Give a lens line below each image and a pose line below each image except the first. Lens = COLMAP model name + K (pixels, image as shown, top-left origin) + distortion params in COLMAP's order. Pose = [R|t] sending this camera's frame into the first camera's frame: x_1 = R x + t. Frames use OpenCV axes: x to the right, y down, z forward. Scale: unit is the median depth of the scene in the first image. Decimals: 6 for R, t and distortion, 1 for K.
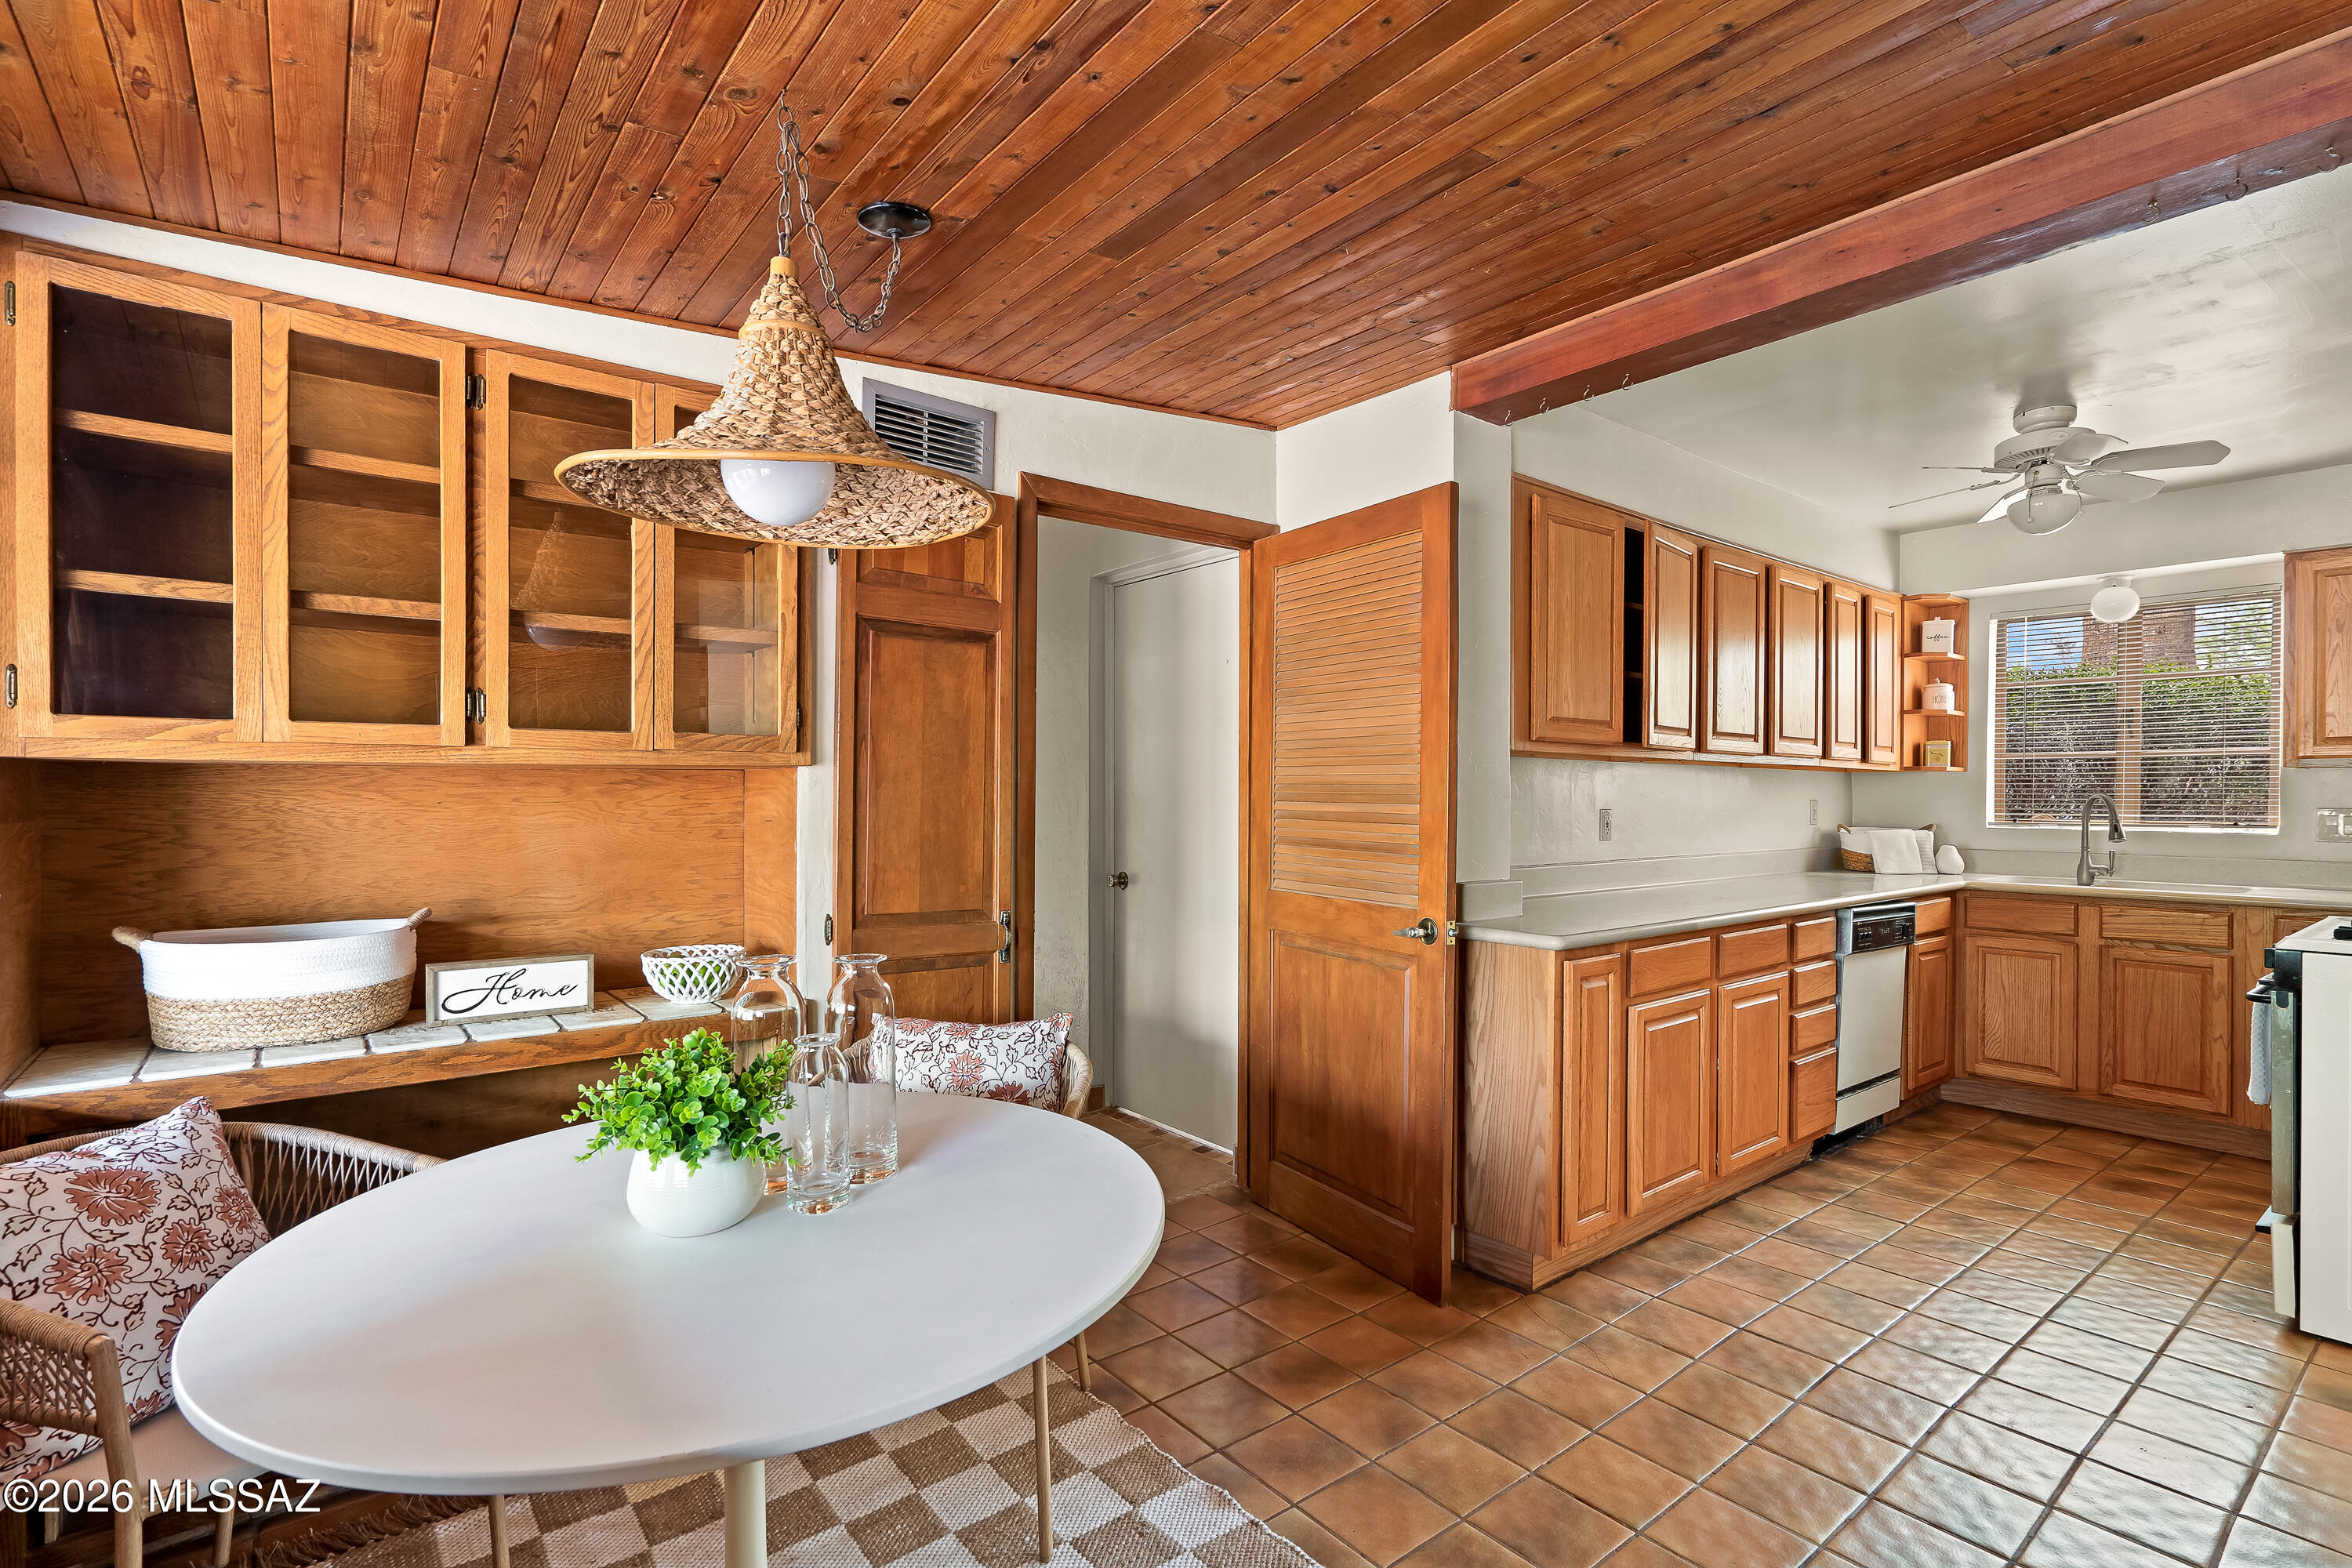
lens RADIAL K [[1096.2, 0, 1164.5], [0, 1096.2, 786.5], [0, 0, 1]] dist [-0.003307, -0.000281]
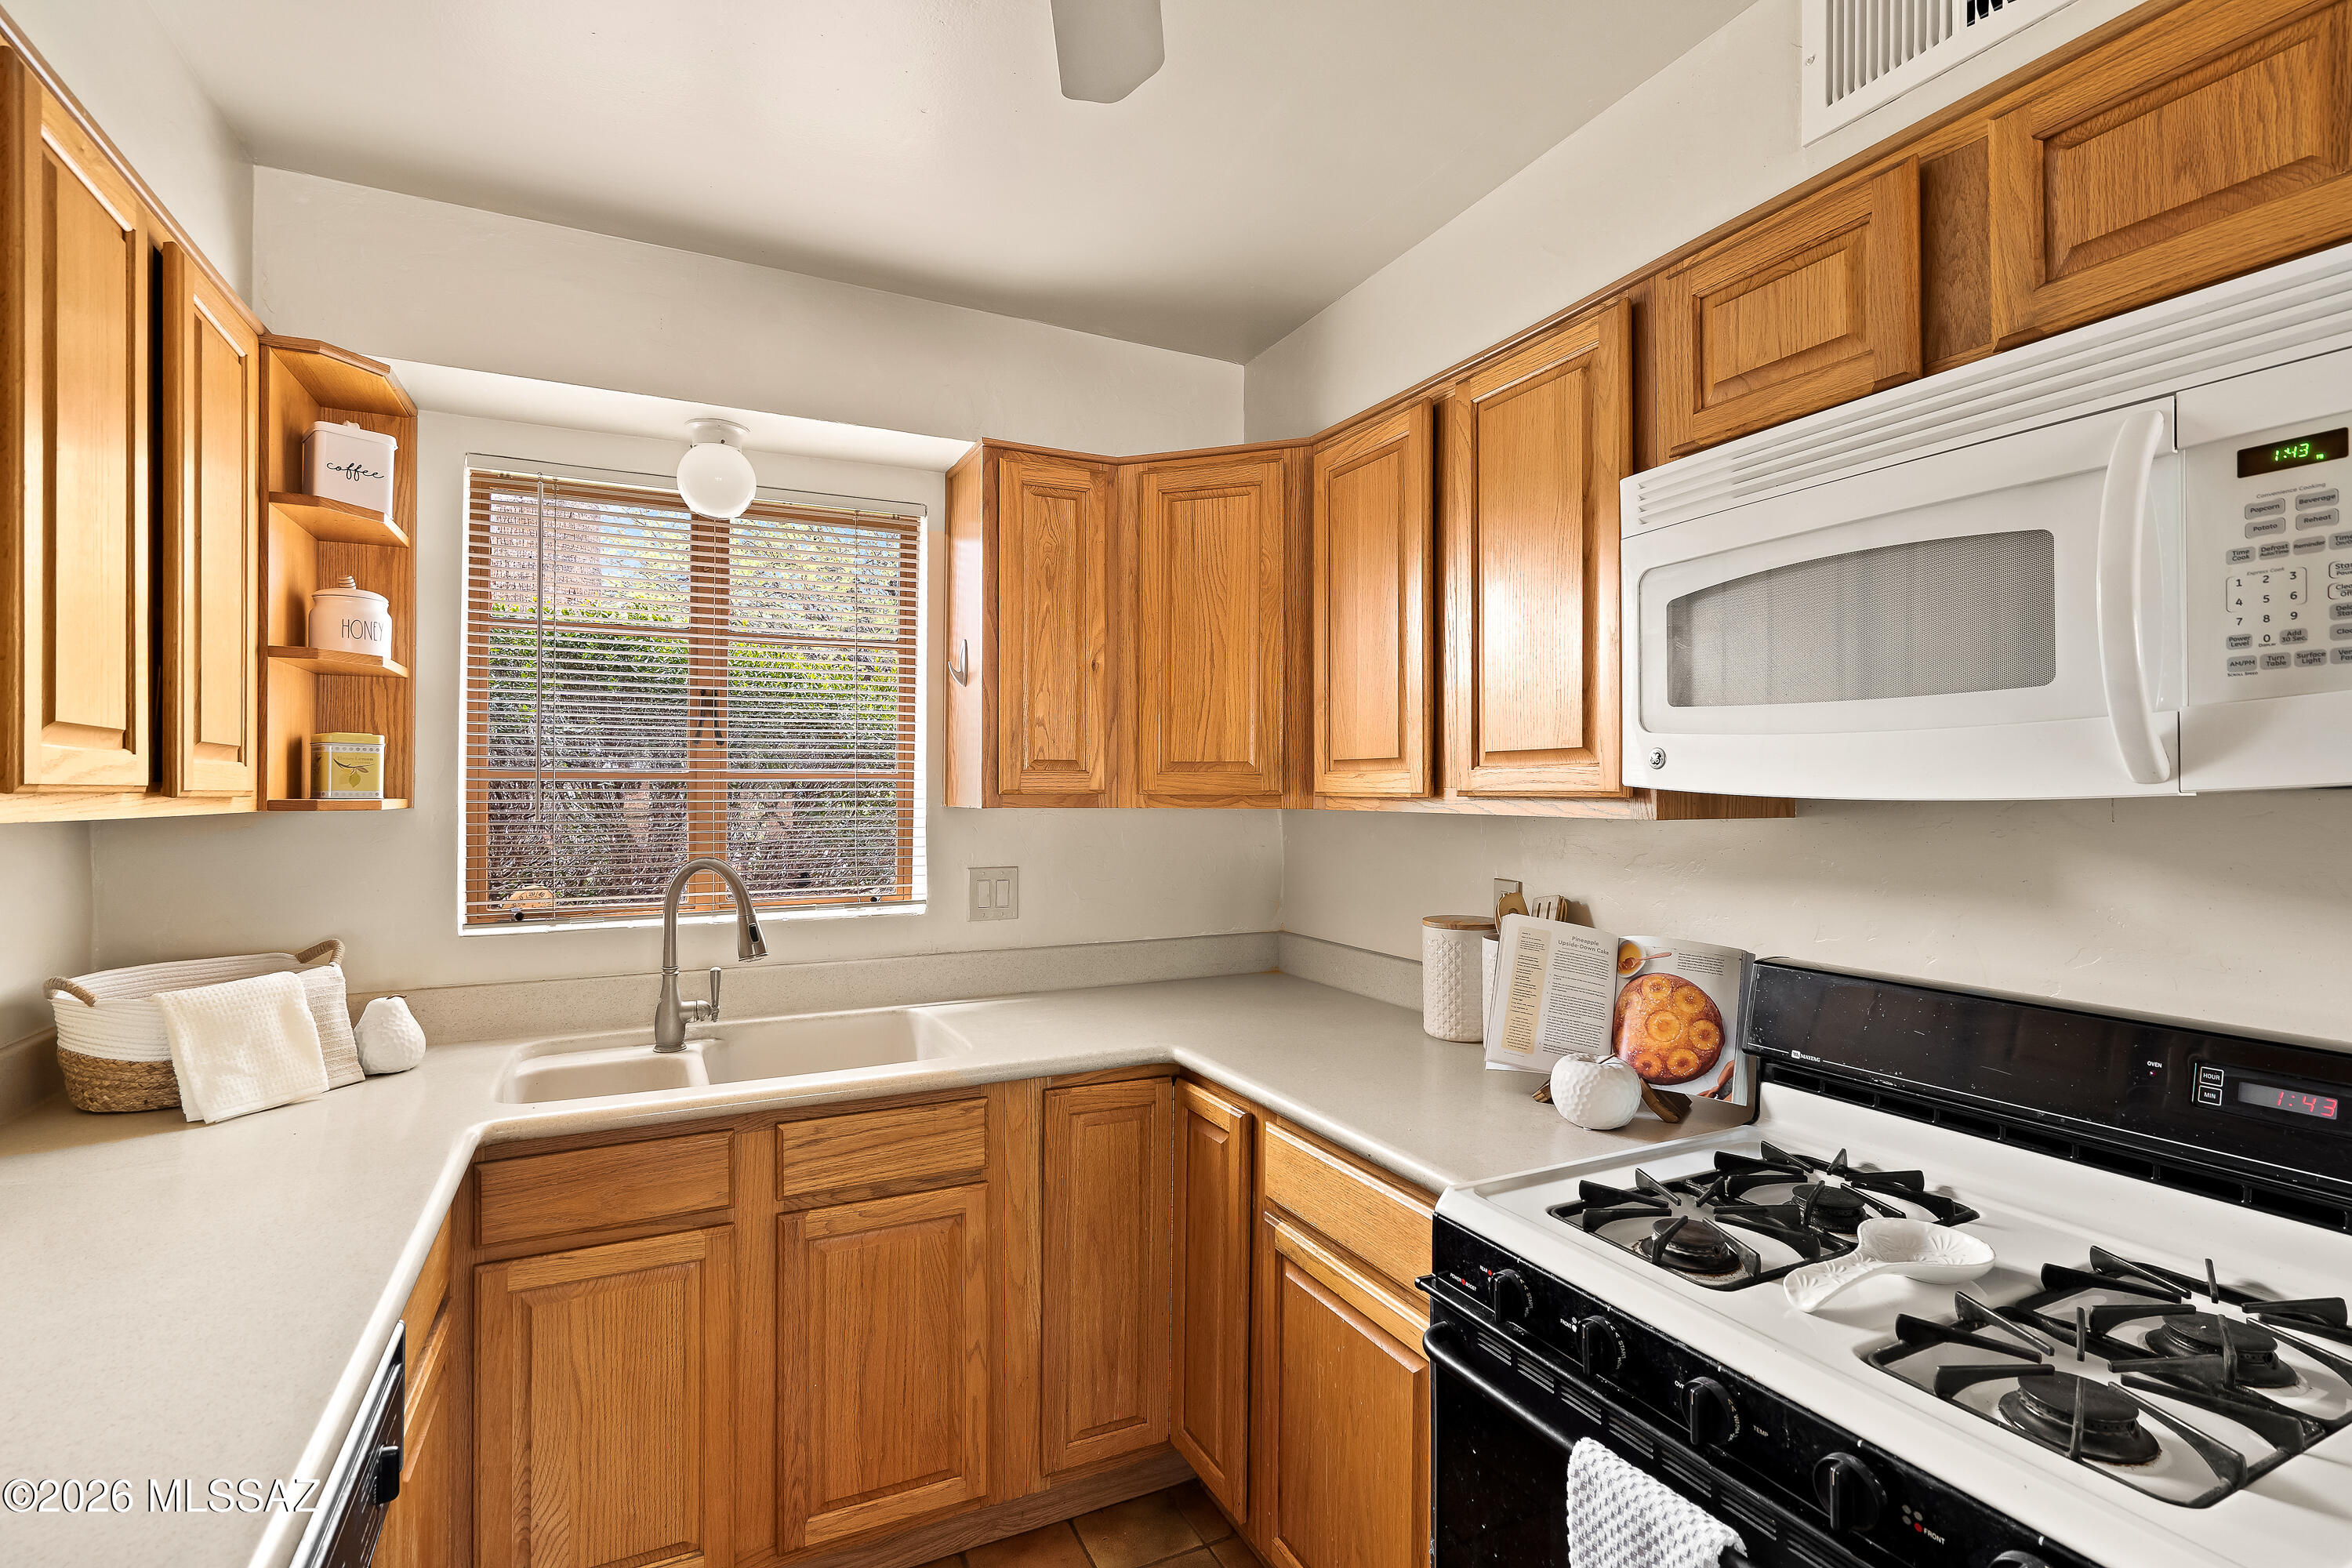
lens RADIAL K [[1096.2, 0, 1164.5], [0, 1096.2, 786.5], [0, 0, 1]] dist [-0.003307, -0.000281]
pose [[0.209349, -0.008847, 0.977801, 0.384921], [-0.006989, 0.999920, 0.010543, -0.029137], [-0.977816, -0.009041, 0.209271, 0.636858]]
